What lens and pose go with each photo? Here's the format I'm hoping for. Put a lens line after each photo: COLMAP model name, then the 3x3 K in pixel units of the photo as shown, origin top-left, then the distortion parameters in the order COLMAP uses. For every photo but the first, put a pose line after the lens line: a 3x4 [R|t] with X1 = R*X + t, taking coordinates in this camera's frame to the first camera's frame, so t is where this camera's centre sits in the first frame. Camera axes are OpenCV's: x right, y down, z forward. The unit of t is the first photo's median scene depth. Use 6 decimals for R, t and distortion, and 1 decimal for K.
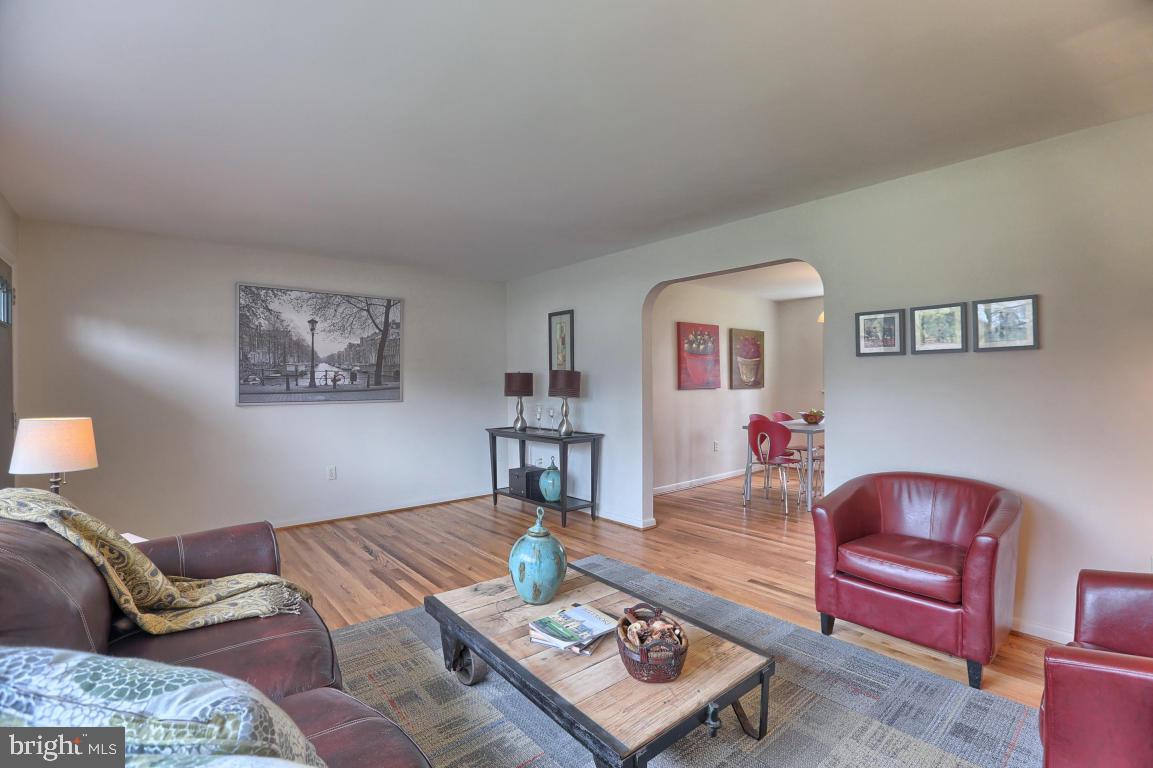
lens RADIAL K [[529.5, 0, 582.3], [0, 529.5, 384.7], [0, 0, 1]] dist [-0.026101, 0.000524]
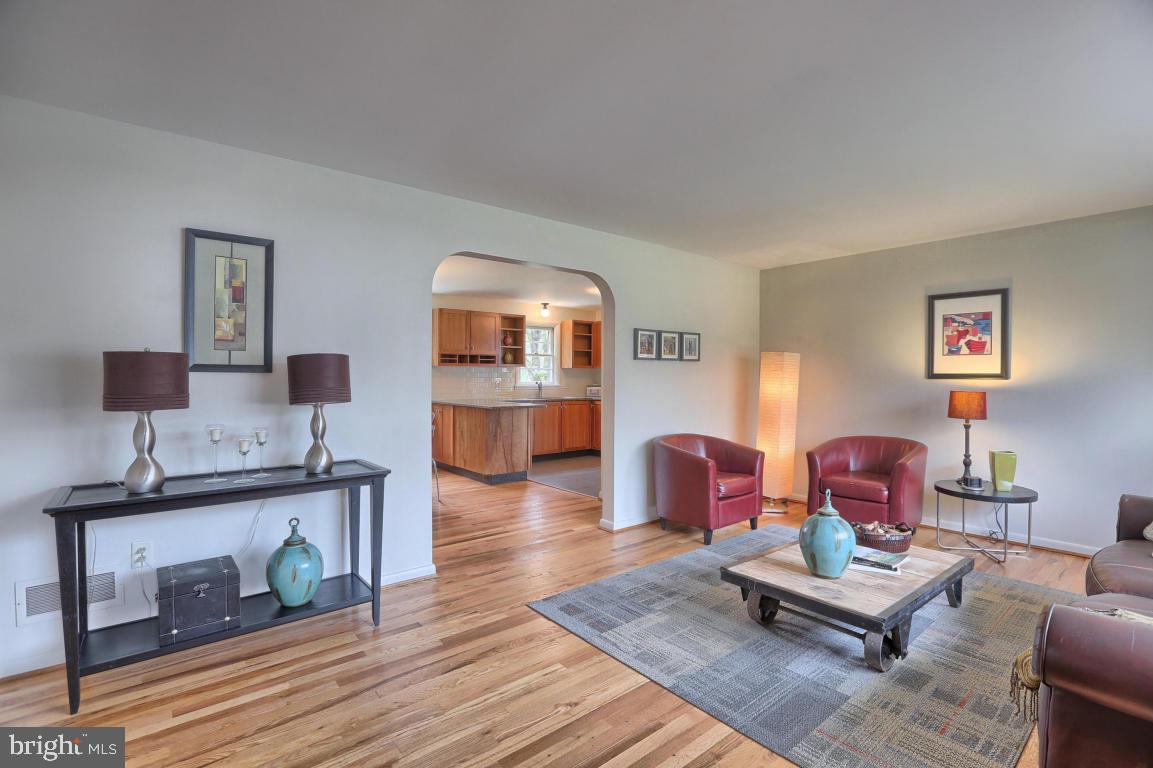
lens RADIAL K [[529.5, 0, 578.6], [0, 529.5, 375.5], [0, 0, 1]] dist [-0.026101, 0.000524]
pose [[0.017367, 0.006658, 0.999827, -0.597687], [0.003829, 0.999970, -0.006725, -0.000976], [-0.999842, 0.003945, 0.017341, 0.752252]]
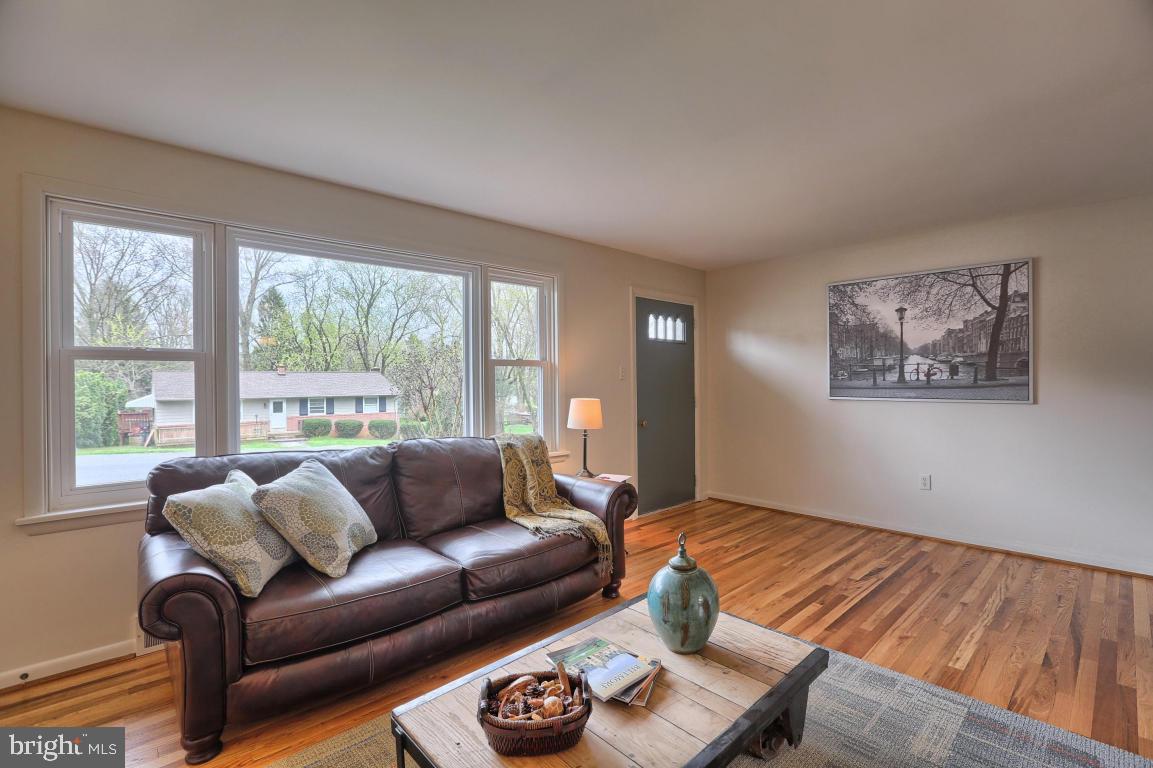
lens RADIAL K [[529.5, 0, 578.6], [0, 529.5, 382.6], [0, 0, 1]] dist [-0.026101, 0.000524]
pose [[0.049901, 0.009103, -0.998713, 0.359566], [0.000395, 0.999958, 0.009134, -0.003488], [0.998754, -0.000850, 0.049895, 0.401168]]
